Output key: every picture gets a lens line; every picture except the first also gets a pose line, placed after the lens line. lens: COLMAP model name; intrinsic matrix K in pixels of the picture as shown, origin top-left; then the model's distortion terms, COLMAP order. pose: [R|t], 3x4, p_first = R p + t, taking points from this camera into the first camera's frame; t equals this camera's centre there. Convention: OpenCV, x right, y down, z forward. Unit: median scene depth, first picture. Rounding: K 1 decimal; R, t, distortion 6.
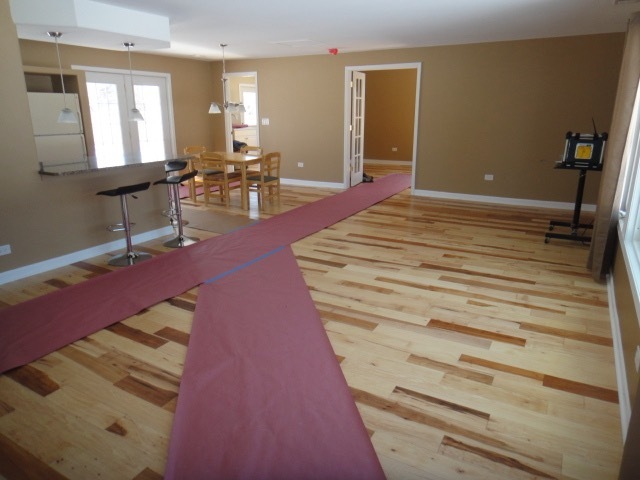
lens RADIAL K [[443.4, 0, 319.9], [0, 443.4, 241.1], [0, 0, 1]] dist [0.001509, 0.013374]
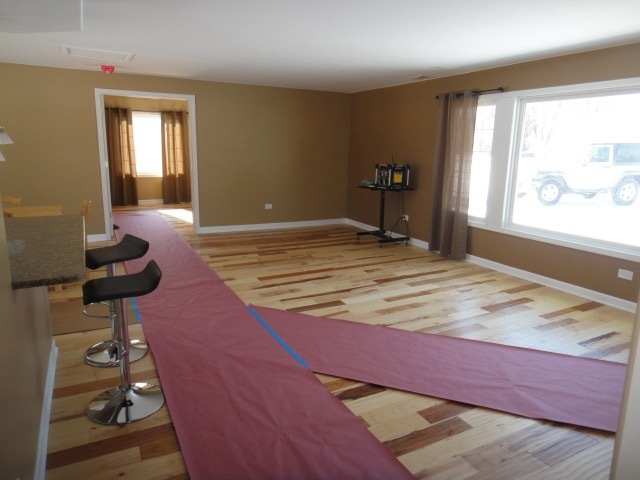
lens RADIAL K [[443.4, 0, 334.3], [0, 443.4, 235.9], [0, 0, 1]] dist [0.001509, 0.013374]
pose [[0.509480, -0.153212, 0.846732, -0.723135], [0.223218, 0.973867, 0.041906, -0.124722], [-0.831026, 0.167656, 0.530366, 0.449922]]
